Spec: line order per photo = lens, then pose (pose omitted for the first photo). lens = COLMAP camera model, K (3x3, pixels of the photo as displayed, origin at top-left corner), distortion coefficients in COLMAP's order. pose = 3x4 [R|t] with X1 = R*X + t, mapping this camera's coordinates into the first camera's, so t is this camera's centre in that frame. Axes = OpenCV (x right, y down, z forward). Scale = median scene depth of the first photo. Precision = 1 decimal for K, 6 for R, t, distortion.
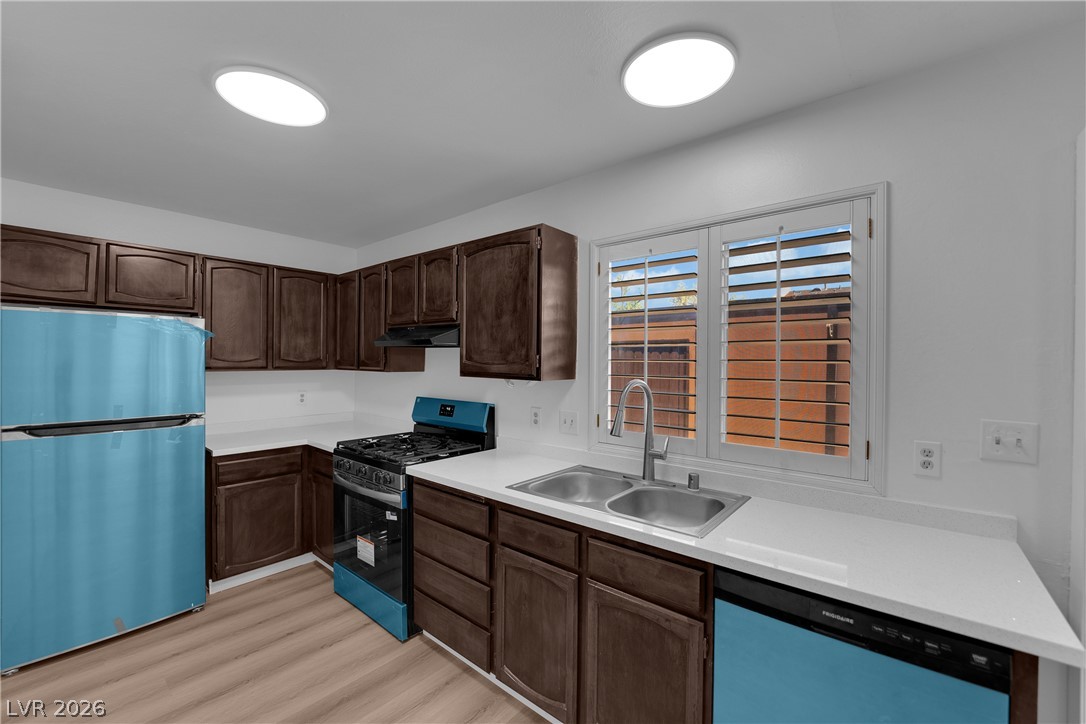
lens RADIAL K [[439.6, 0, 532.0], [0, 439.6, 362.6], [0, 0, 1]] dist [-0.017789, -0.001185]
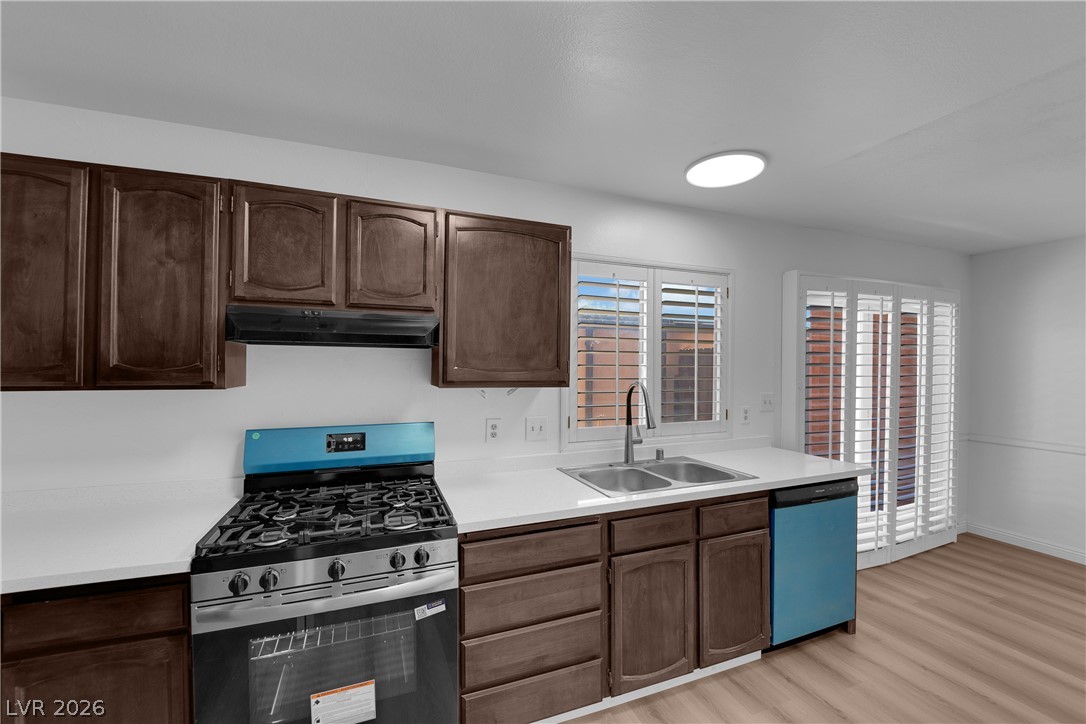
lens RADIAL K [[439.6, 0, 536.7], [0, 439.6, 362.9], [0, 0, 1]] dist [-0.017789, -0.001185]
pose [[0.474466, -0.000409, 0.880274, -0.935498], [0.004825, 0.999986, -0.002136, -0.010804], [-0.880261, 0.005261, 0.474461, 0.642115]]
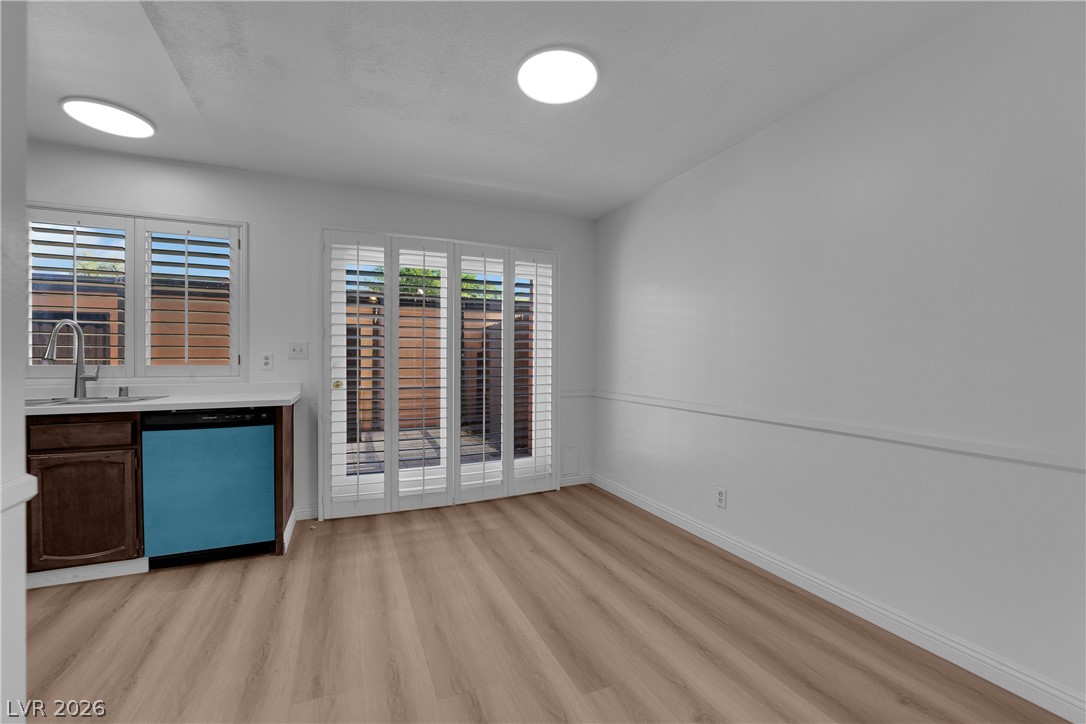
lens RADIAL K [[439.6, 0, 542.5], [0, 439.6, 364.6], [0, 0, 1]] dist [-0.017789, -0.001185]
pose [[0.419868, -0.013557, 0.907484, -0.316951], [0.005650, 0.999908, 0.012323, 0.159743], [-0.907568, -0.000047, 0.419906, -0.789686]]
